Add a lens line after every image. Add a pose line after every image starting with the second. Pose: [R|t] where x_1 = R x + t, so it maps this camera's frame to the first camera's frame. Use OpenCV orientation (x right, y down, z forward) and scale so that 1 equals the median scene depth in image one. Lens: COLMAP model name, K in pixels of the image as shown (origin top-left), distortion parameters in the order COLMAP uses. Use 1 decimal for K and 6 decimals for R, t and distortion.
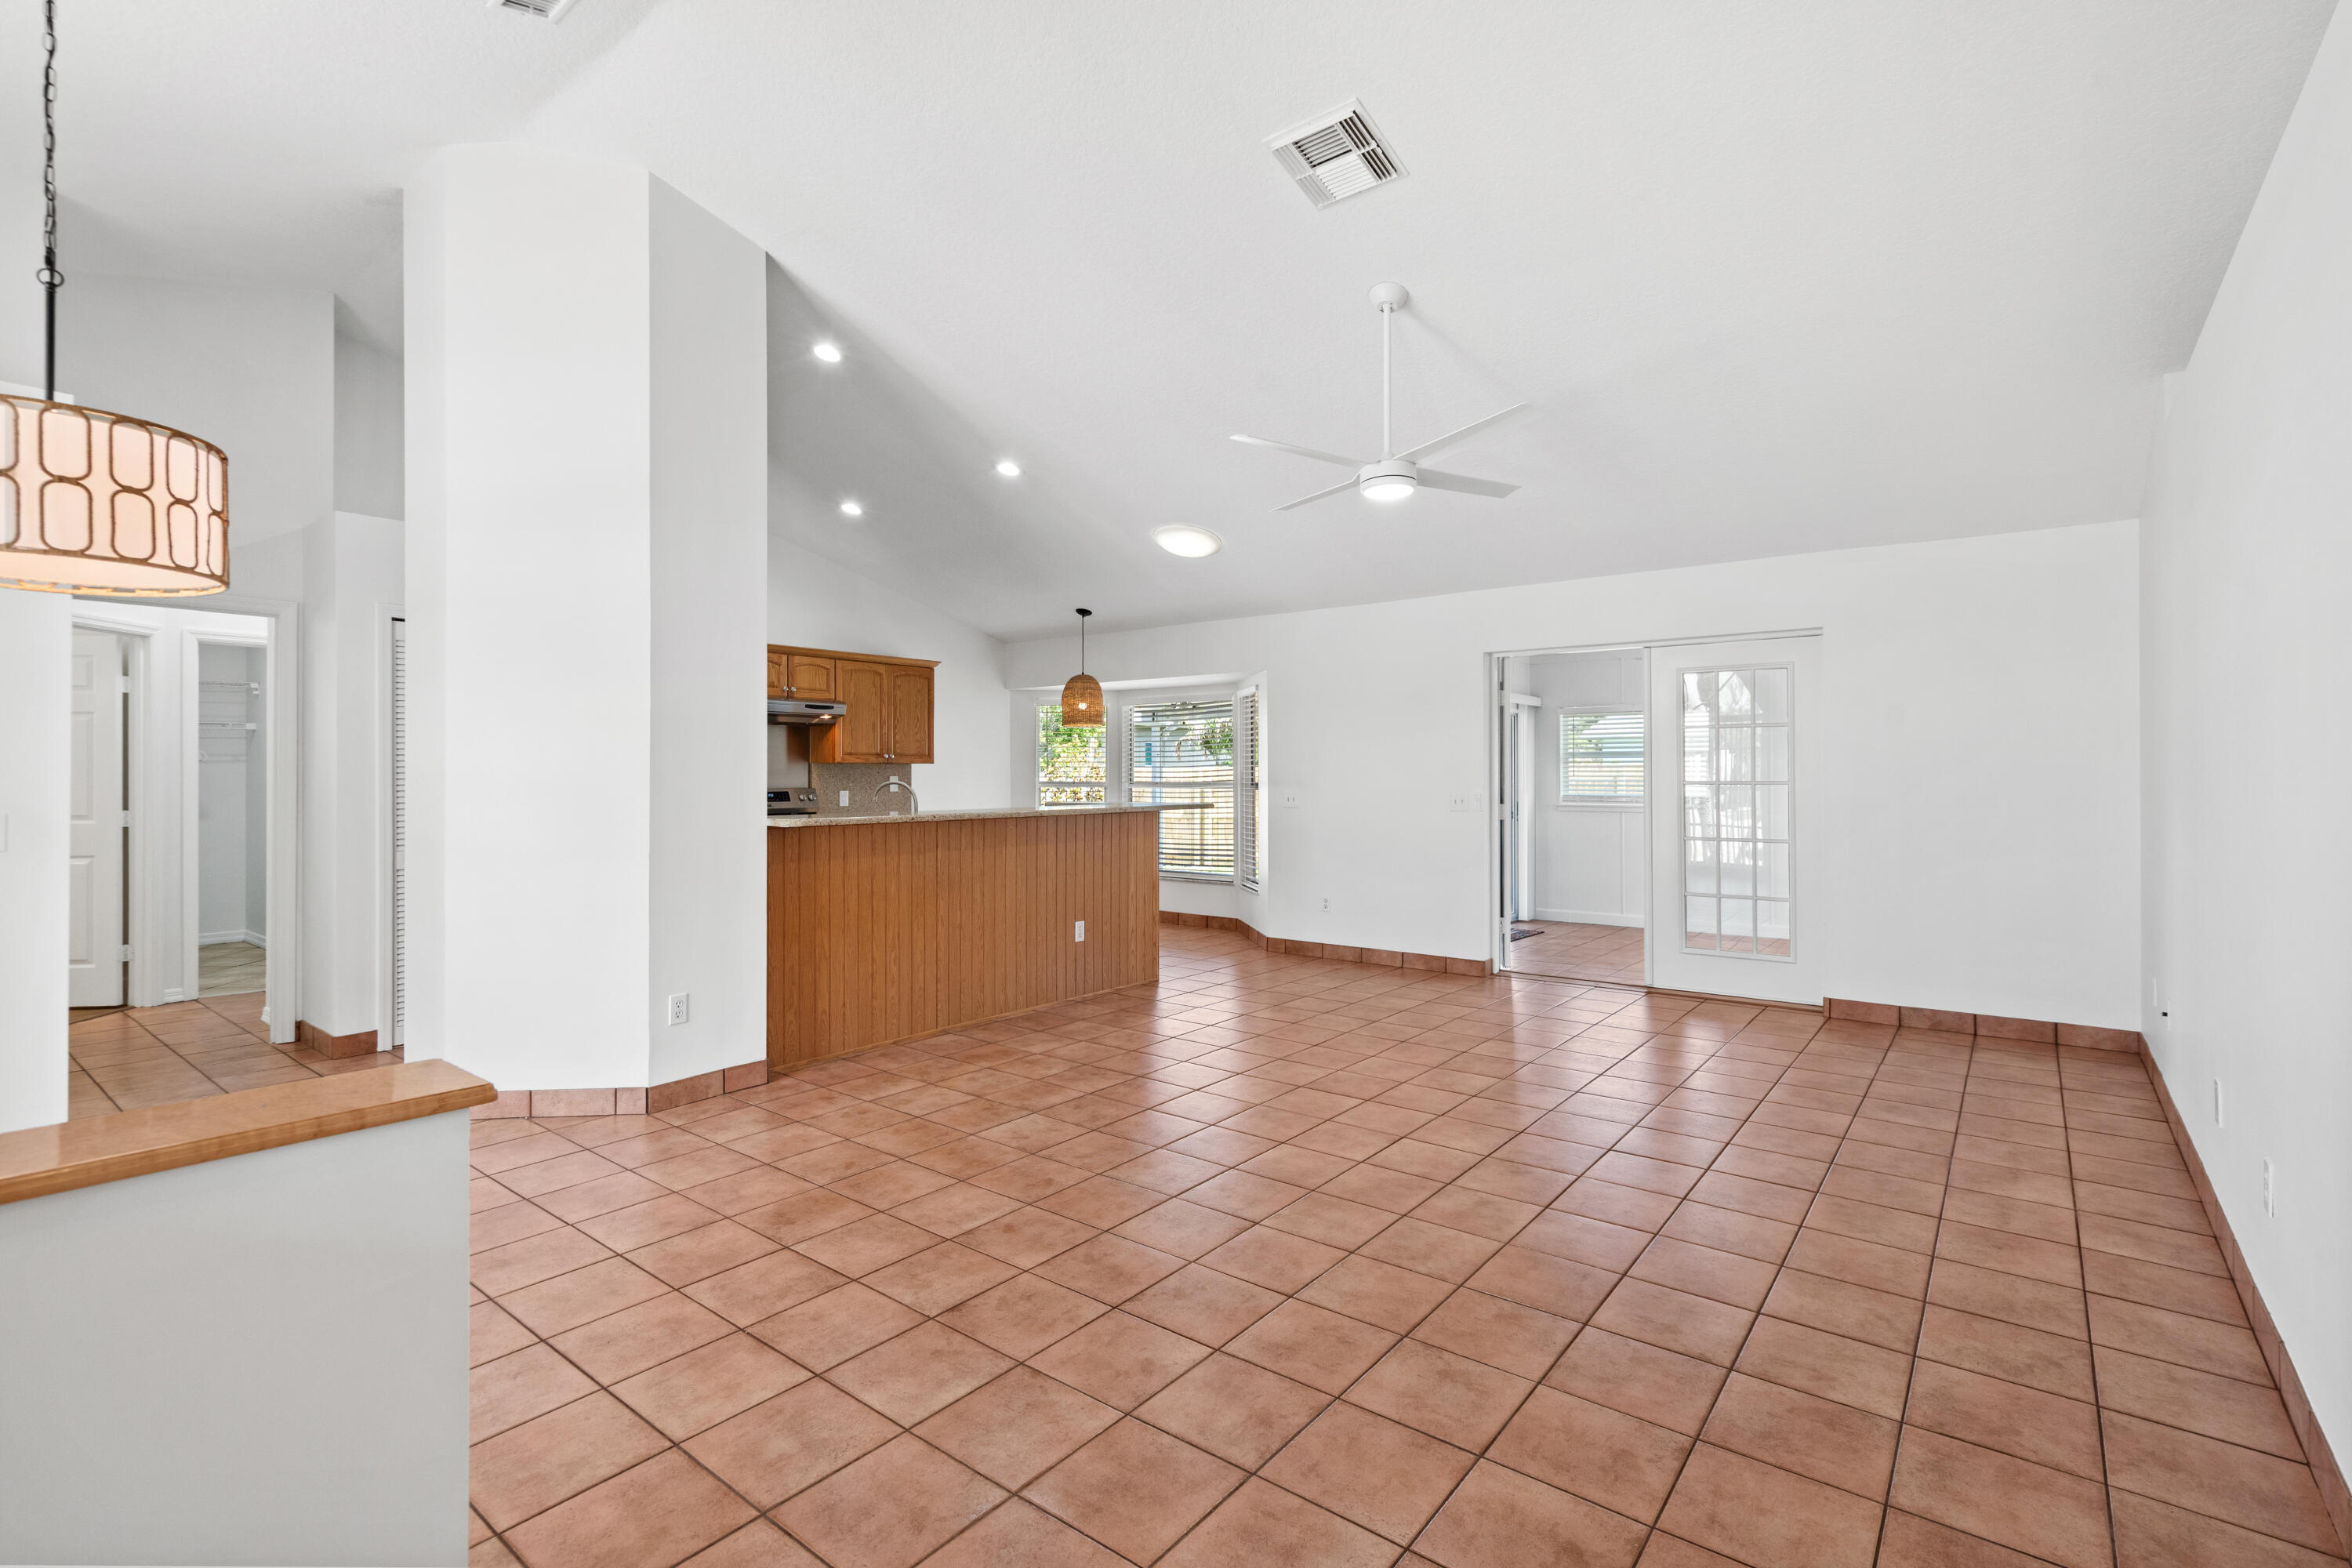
lens RADIAL K [[1082.5, 0, 1215.9], [0, 1082.5, 785.6], [0, 0, 1]] dist [0.005794, -0.002029]
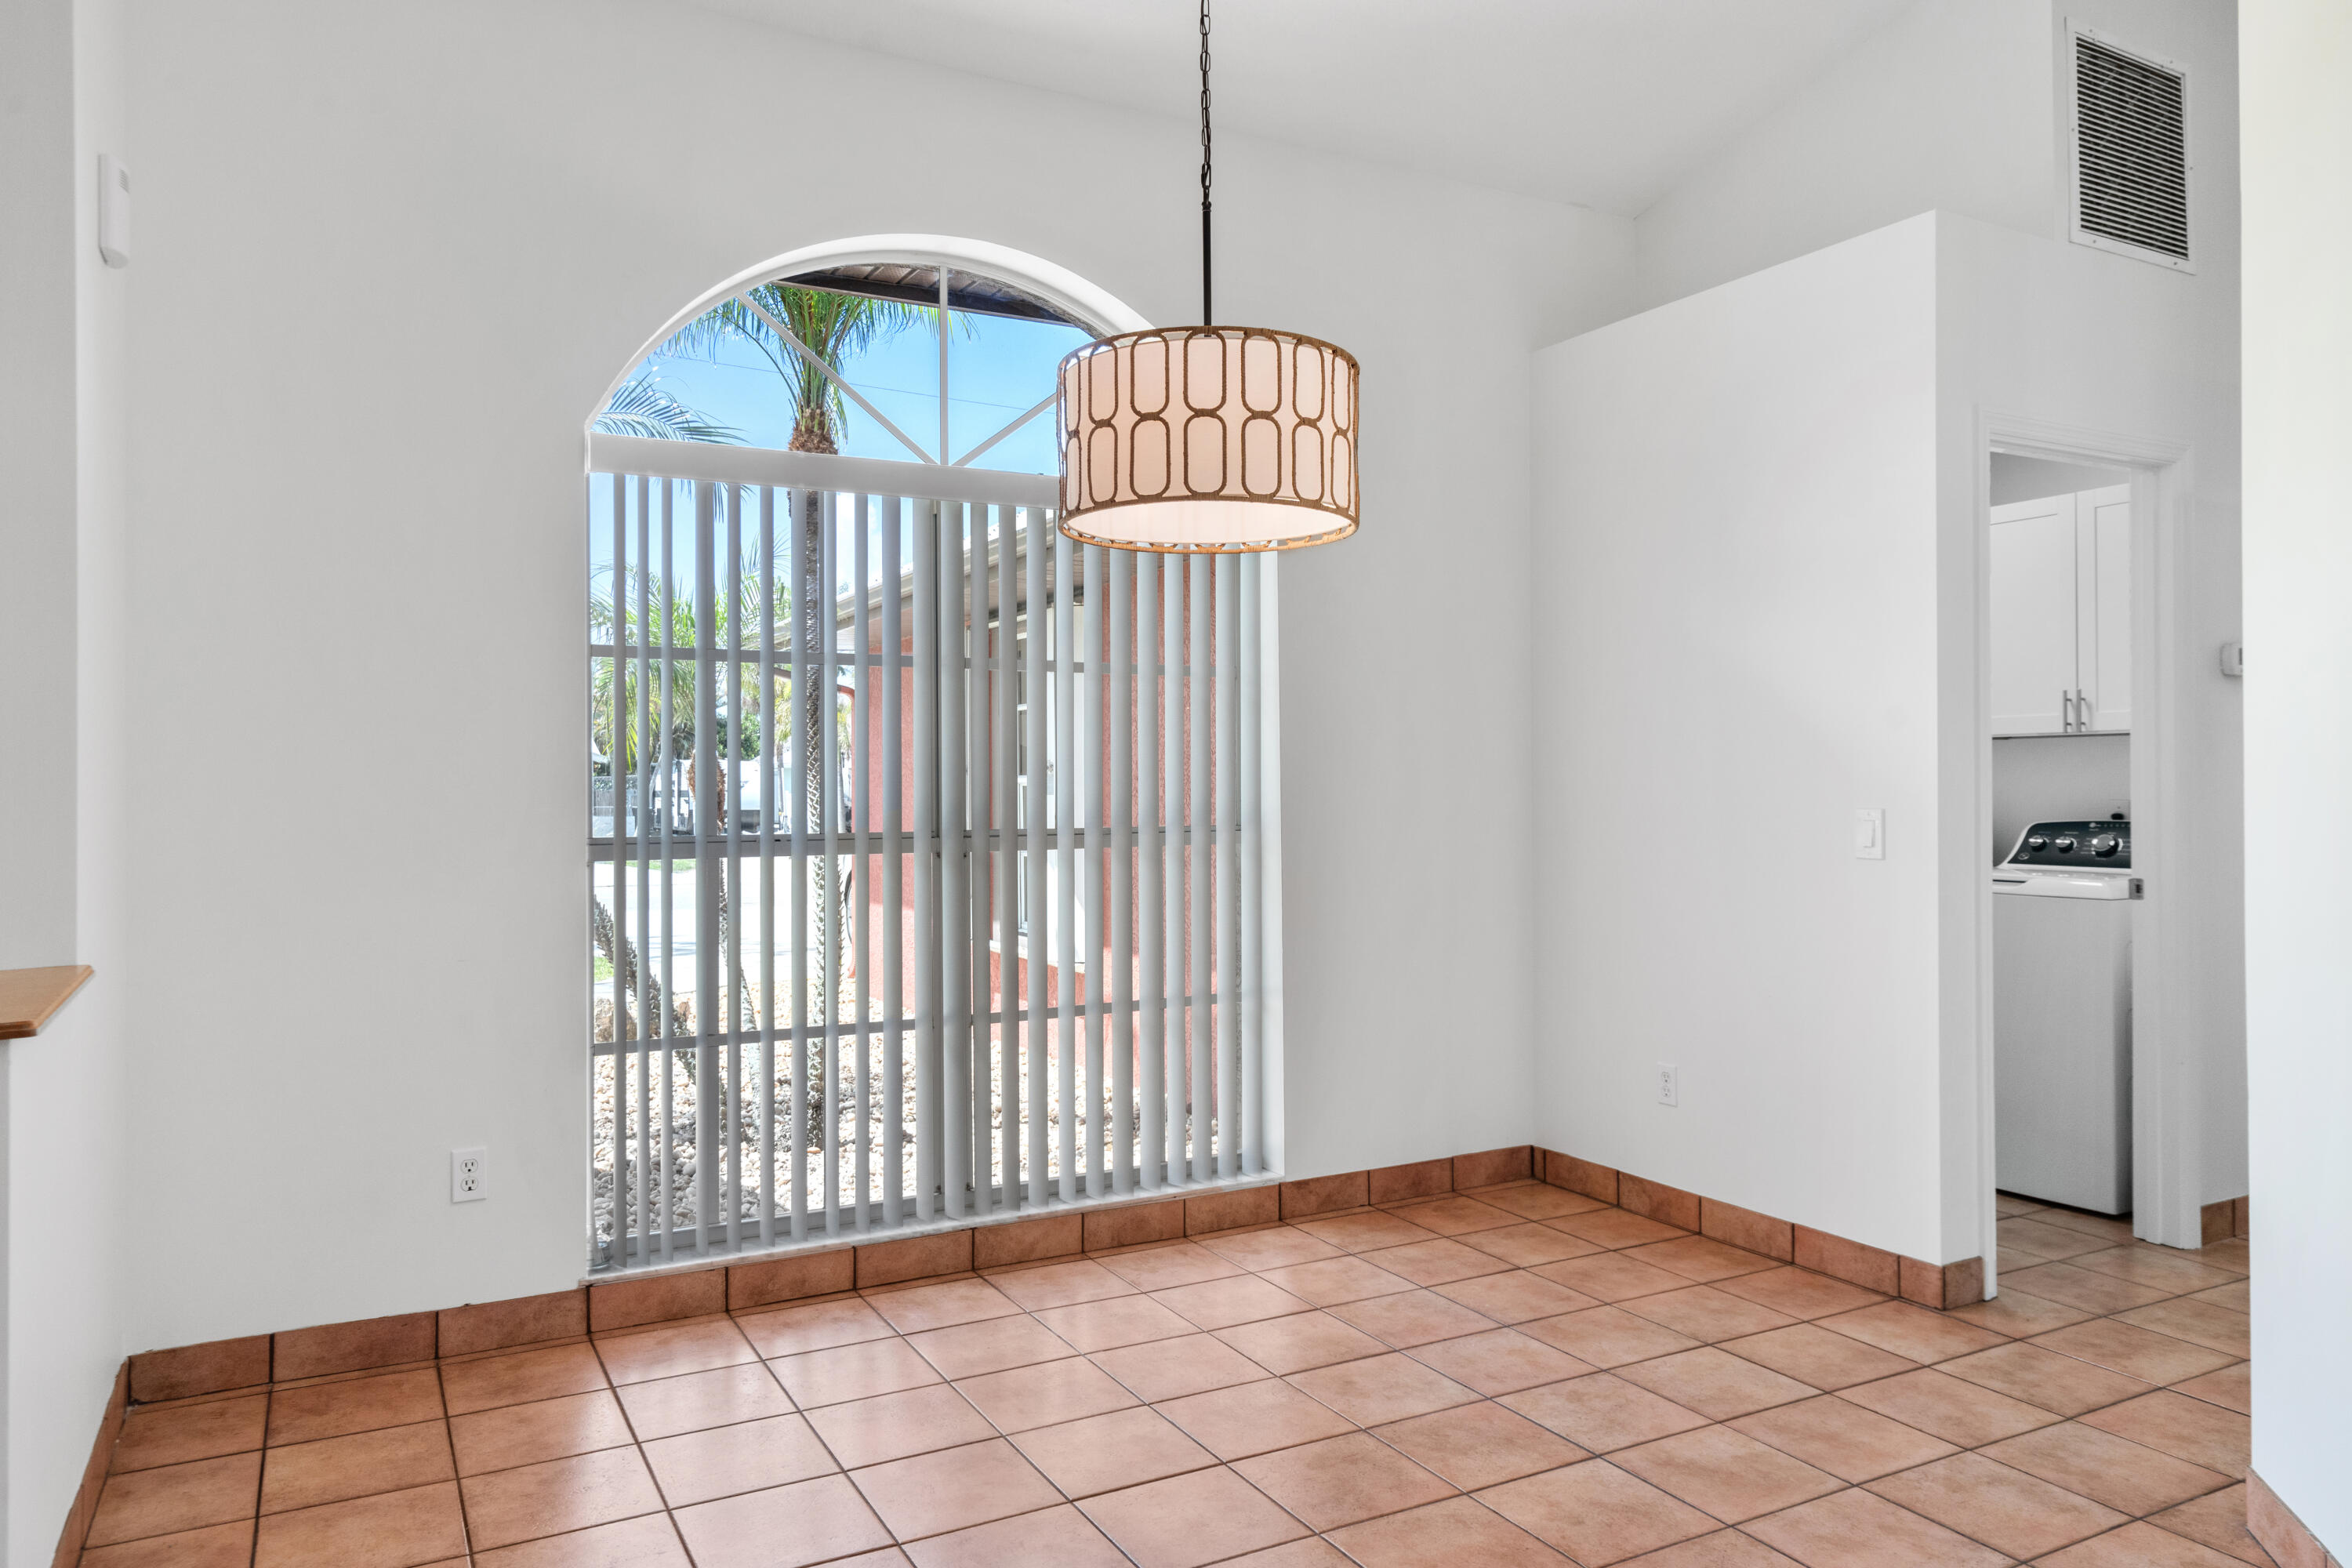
lens RADIAL K [[1553.5, 0, 1176.7], [0, 1553.5, 773.1], [0, 0, 1]] dist [0.009702, 0.009881]
pose [[-0.431170, -0.003982, -0.902262, 0.072858], [0.000971, 0.999988, -0.004878, -0.001207], [0.902270, -0.002979, -0.431160, 1.083236]]
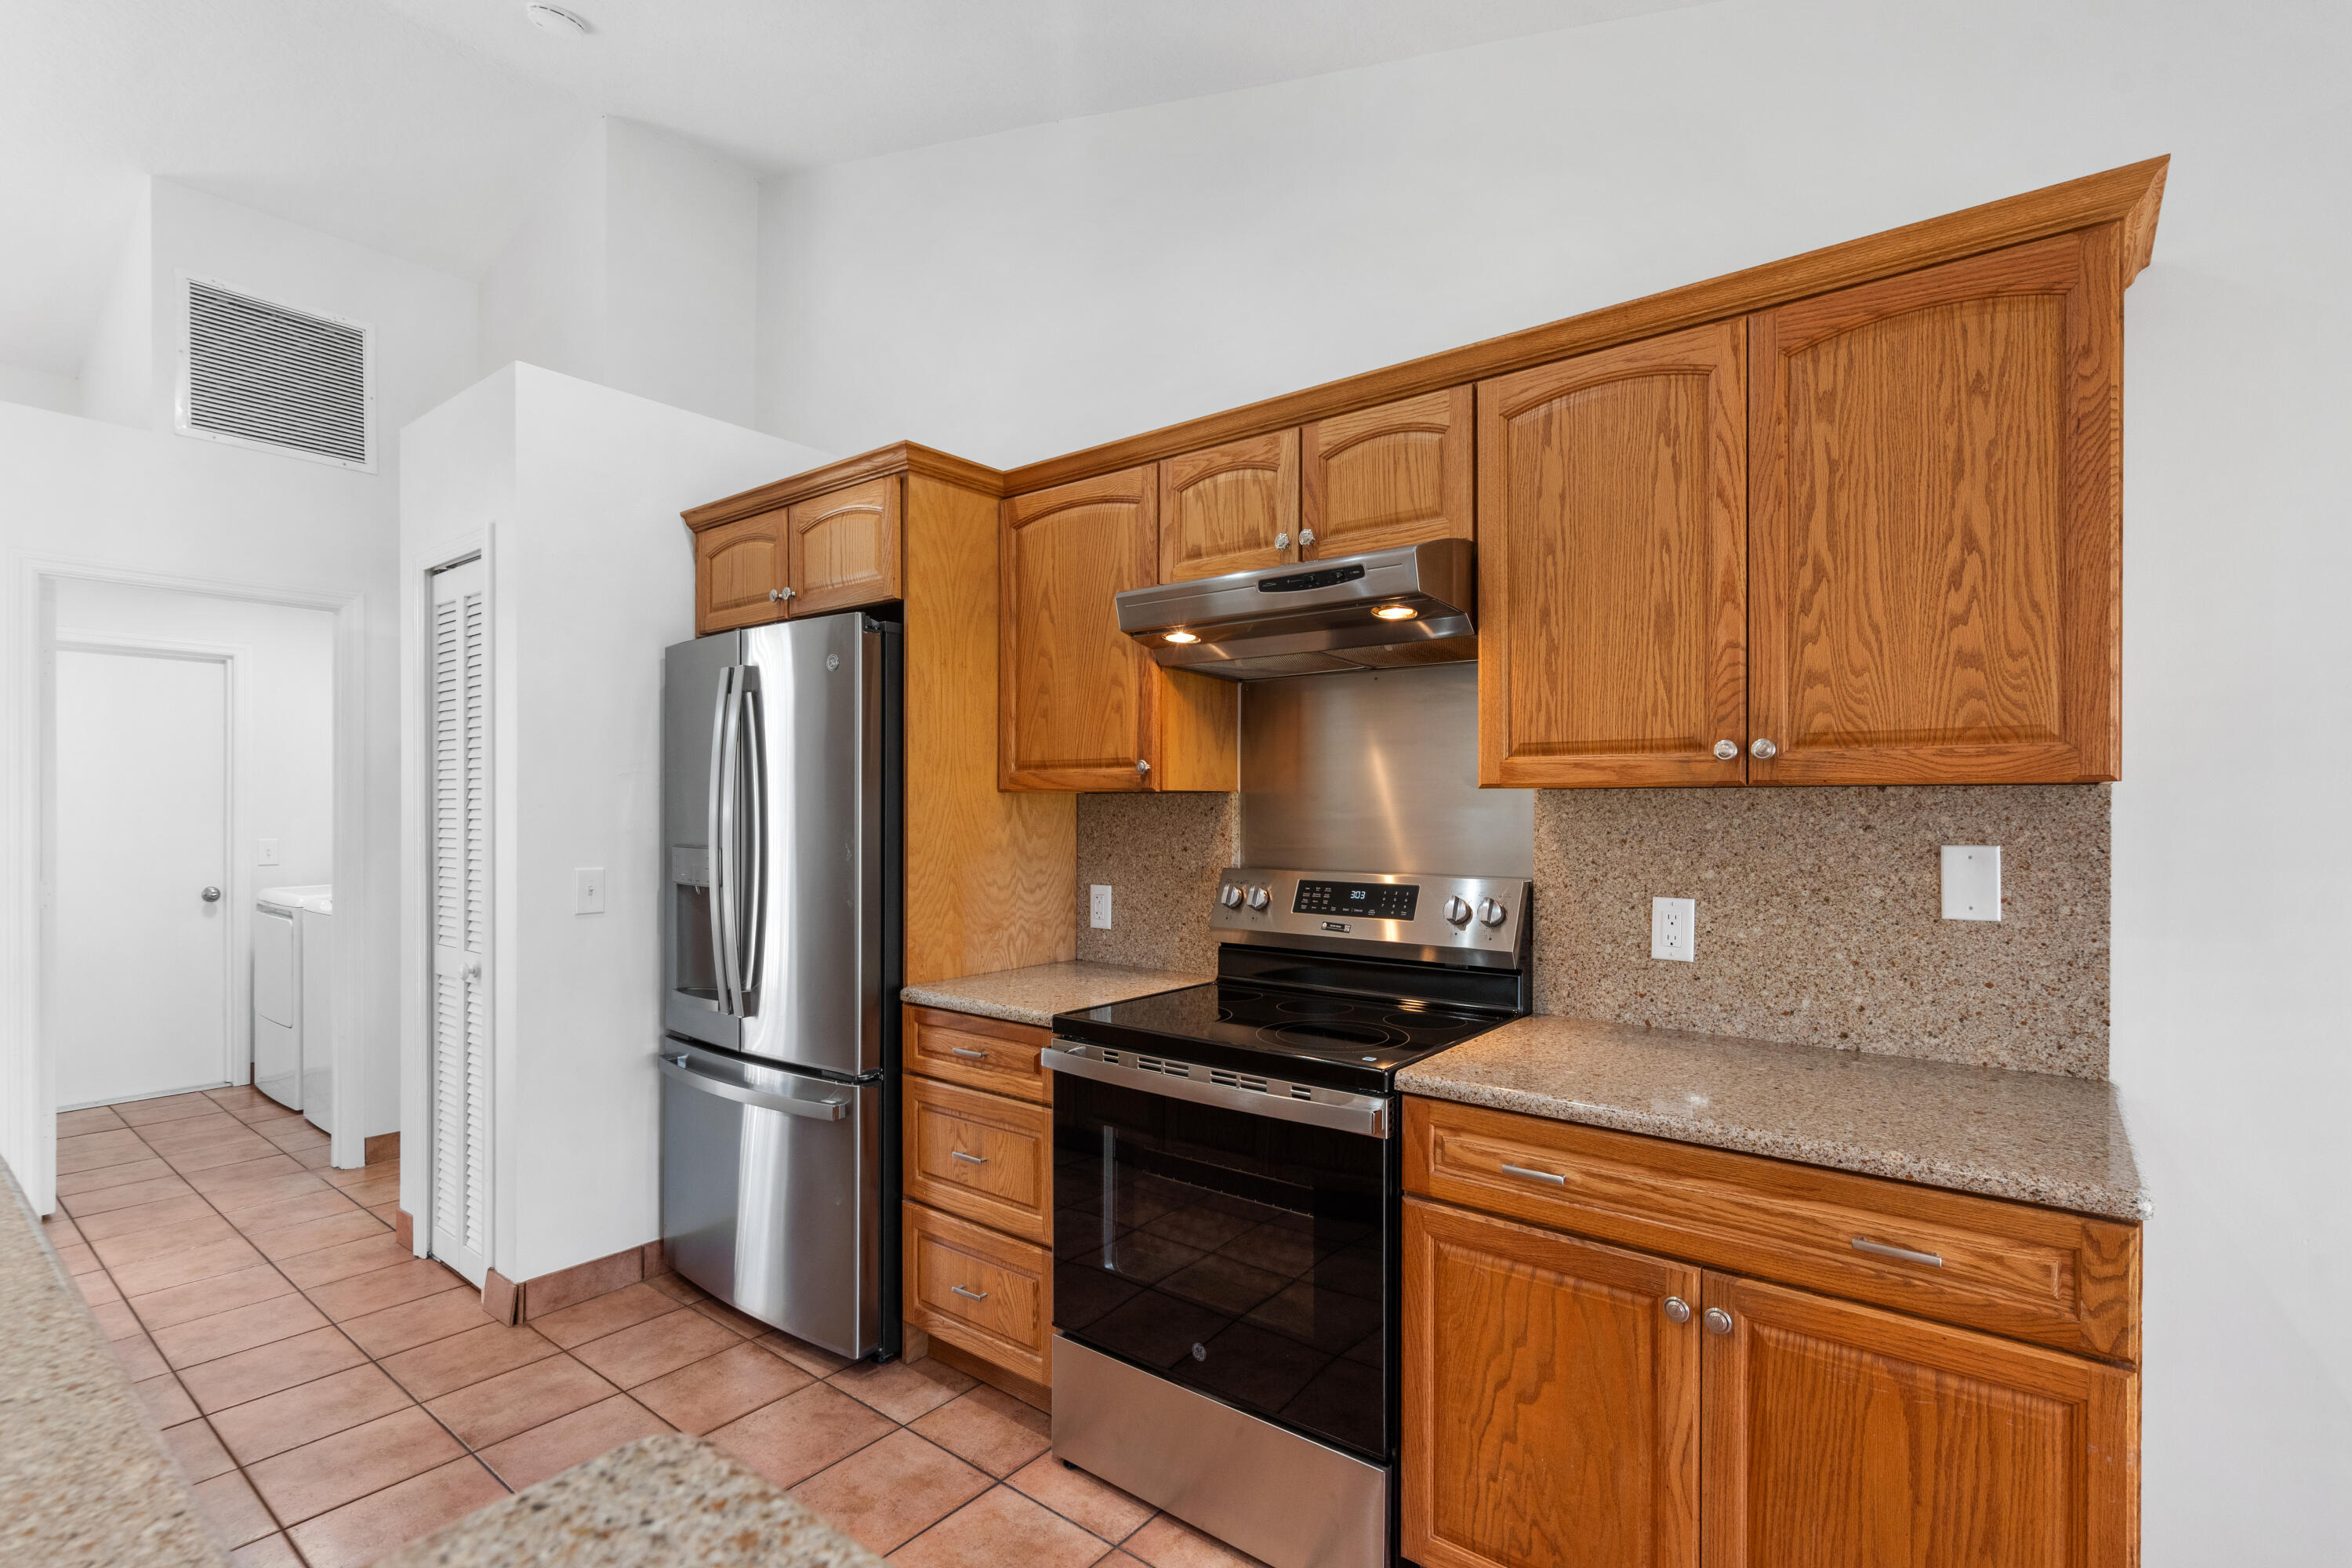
lens RADIAL K [[1082.5, 0, 1211.1], [0, 1082.5, 815.6], [0, 0, 1]] dist [0.005794, -0.002029]
pose [[-0.028813, 0.006294, -0.999565, -0.224868], [-0.004913, 0.999967, 0.006438, -0.036987], [0.999573, 0.005096, -0.028781, 2.293251]]
